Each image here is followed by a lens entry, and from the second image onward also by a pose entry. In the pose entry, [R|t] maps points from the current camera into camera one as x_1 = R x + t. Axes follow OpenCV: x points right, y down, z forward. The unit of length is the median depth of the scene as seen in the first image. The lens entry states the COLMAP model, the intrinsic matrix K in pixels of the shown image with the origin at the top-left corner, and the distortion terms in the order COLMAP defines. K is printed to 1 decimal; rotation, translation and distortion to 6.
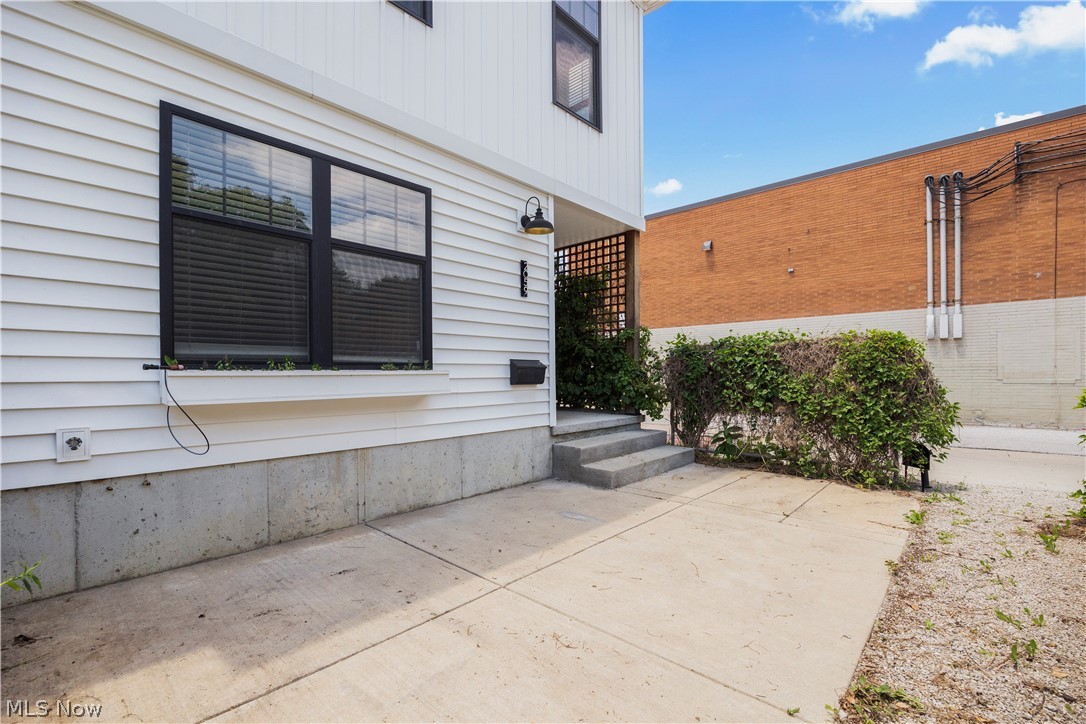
lens RADIAL K [[473.2, 0, 544.2], [0, 473.2, 375.8], [0, 0, 1]] dist [-0.018783, 0.000097]
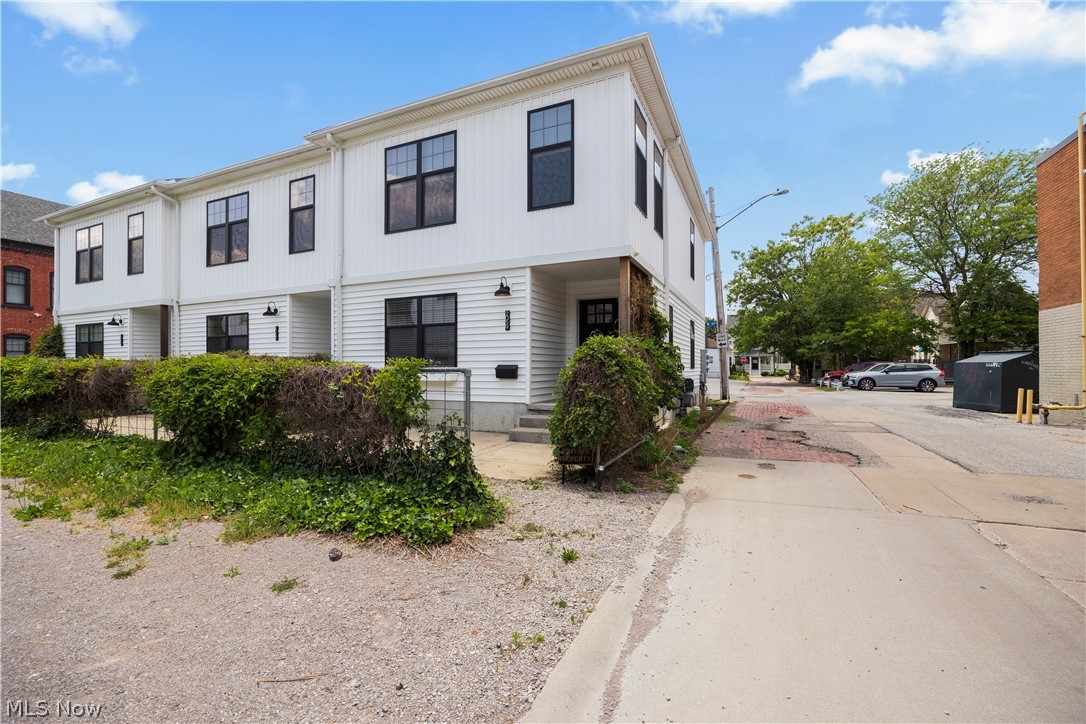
lens RADIAL K [[473.2, 0, 544.2], [0, 473.2, 375.8], [0, 0, 1]] dist [-0.018783, 0.000097]
pose [[0.311145, 0.016196, -0.950224, 2.108874], [-0.004923, 0.999869, 0.015431, -0.025479], [0.950350, -0.000123, 0.311184, 0.686265]]
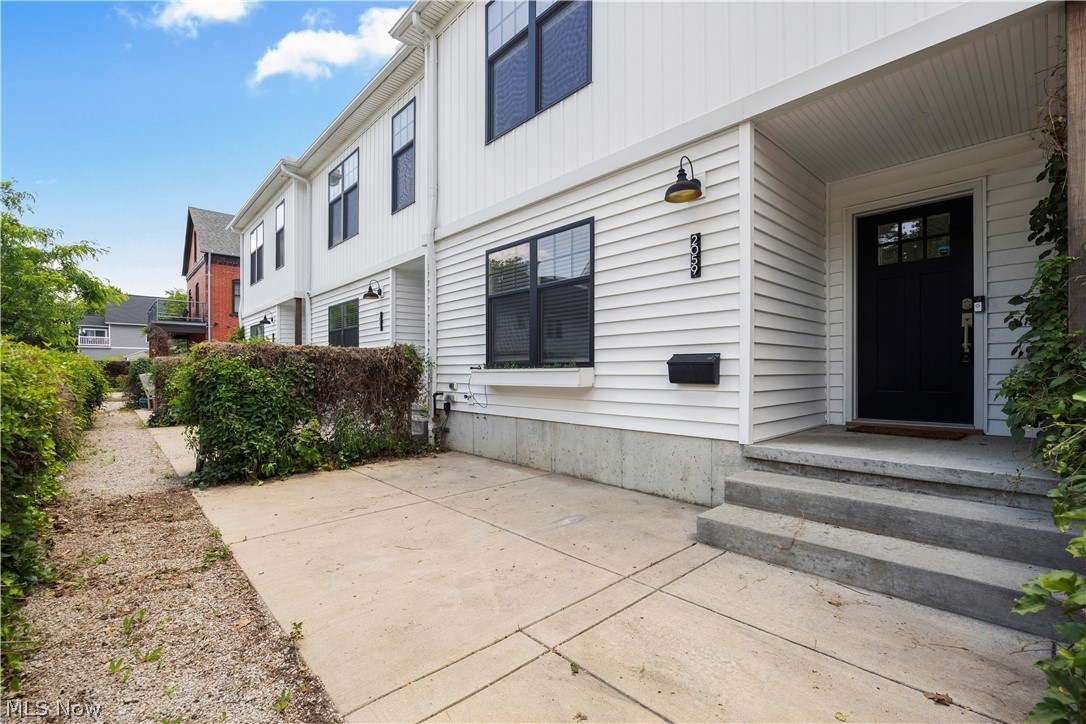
lens RADIAL K [[473.2, 0, 544.2], [0, 473.2, 375.8], [0, 0, 1]] dist [-0.018783, 0.000097]
pose [[-0.076964, 0.012571, -0.996955, 0.969150], [-0.002243, 0.999916, 0.012781, -0.007018], [0.997031, 0.003220, -0.076929, 0.970220]]
